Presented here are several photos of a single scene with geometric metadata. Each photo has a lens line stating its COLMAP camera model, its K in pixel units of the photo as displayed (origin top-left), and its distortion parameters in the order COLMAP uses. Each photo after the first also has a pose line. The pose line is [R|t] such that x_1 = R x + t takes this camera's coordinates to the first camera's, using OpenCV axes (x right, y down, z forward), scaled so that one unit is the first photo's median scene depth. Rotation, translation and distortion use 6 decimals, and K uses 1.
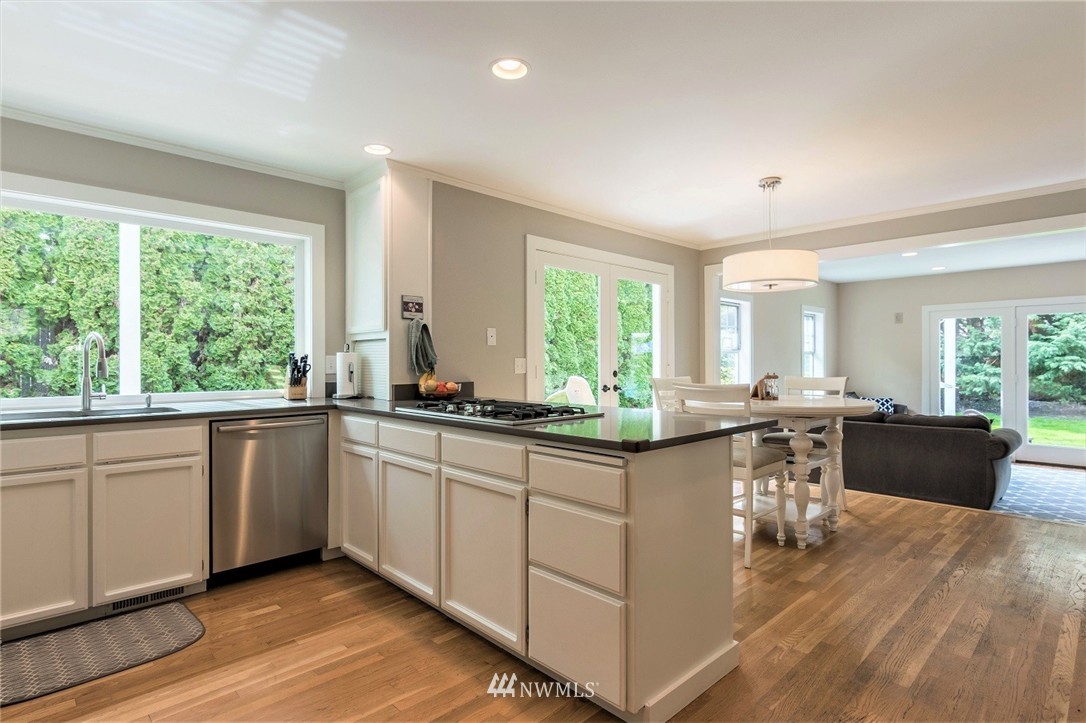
lens RADIAL K [[552.7, 0, 543.0], [0, 552.7, 361.5], [0, 0, 1]] dist [0.001842, 0.000430]
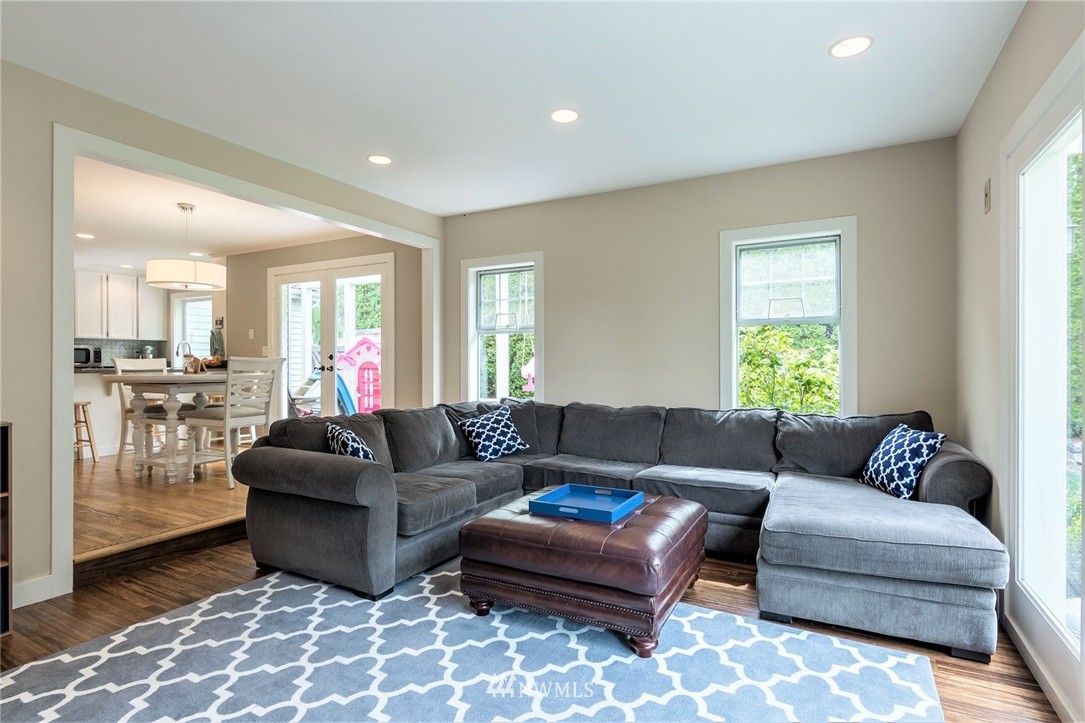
lens RADIAL K [[550.1, 0, 540.1], [0, 550.1, 365.7], [0, 0, 1]] dist [-0.000777, -0.000091]
pose [[0.305865, 0.004135, -0.952066, 0.608402], [-0.000109, 0.999991, 0.004309, 0.015226], [0.952075, -0.001214, 0.305863, 0.448381]]
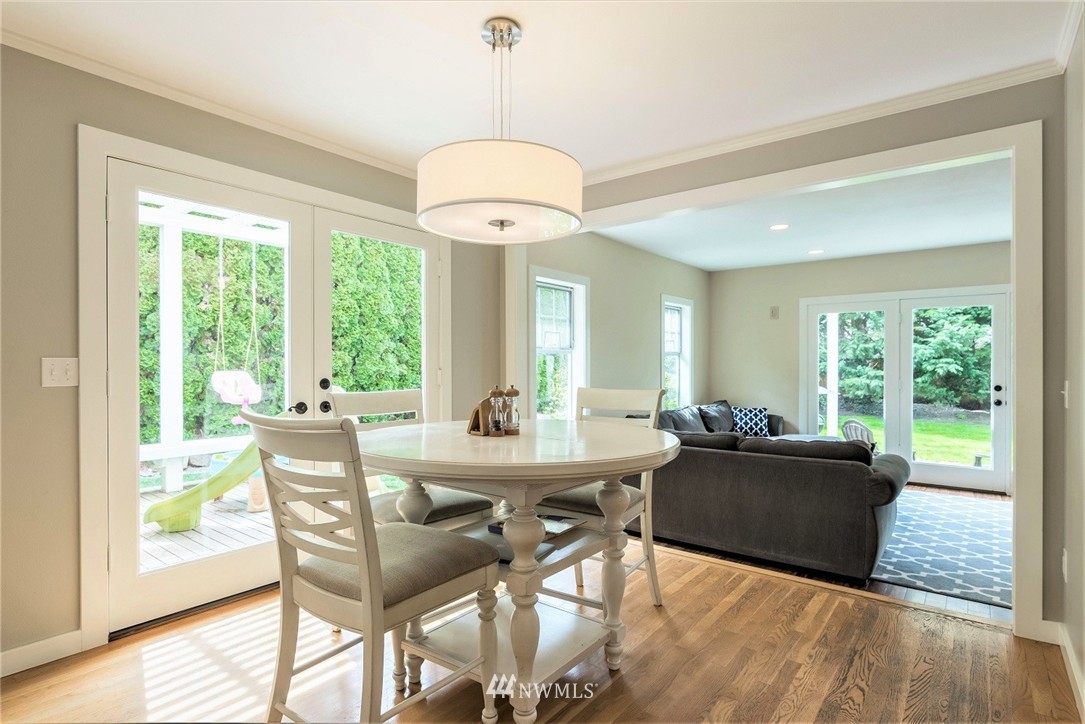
lens RADIAL K [[550.1, 0, 540.1], [0, 550.1, 366.2], [0, 0, 1]] dist [-0.000777, -0.000091]
pose [[0.990754, 0.000684, 0.135671, 0.120401], [-0.001377, 0.999986, 0.005015, -0.000279], [-0.135666, -0.005155, 0.990741, 0.148602]]
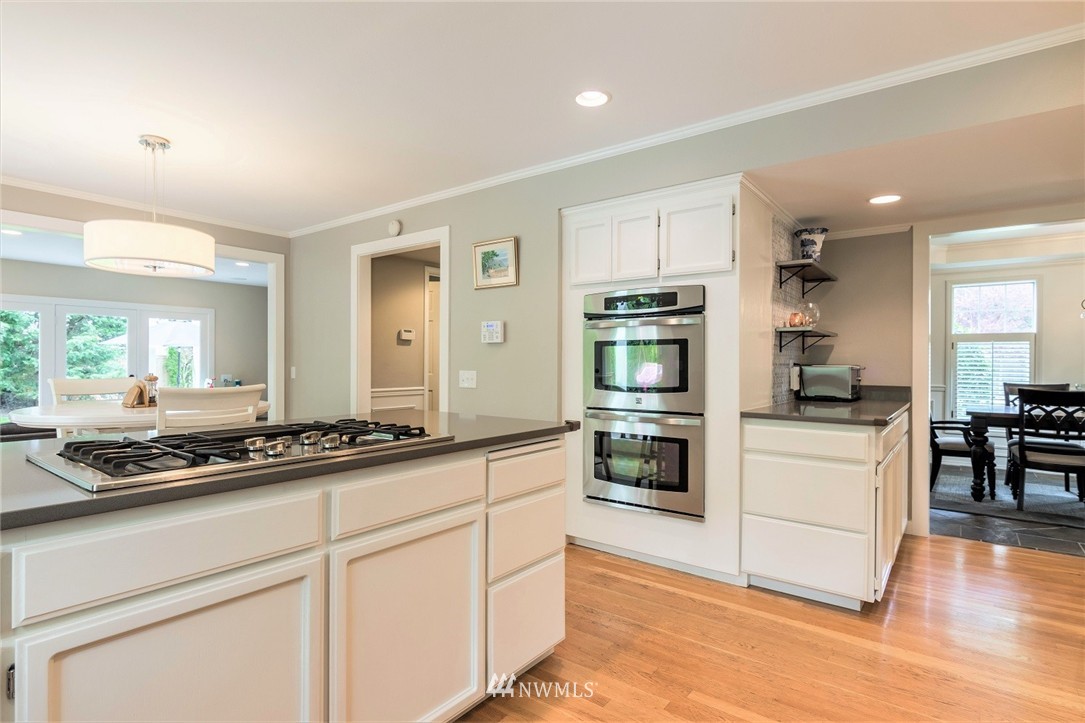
lens RADIAL K [[550.1, 0, 540.1], [0, 550.1, 365.7], [0, 0, 1]] dist [-0.000777, -0.000091]
pose [[-0.150458, -0.007913, 0.988585, -0.154735], [-0.003360, 0.999966, 0.007493, 0.000261], [-0.988611, -0.002194, -0.150480, 0.177935]]
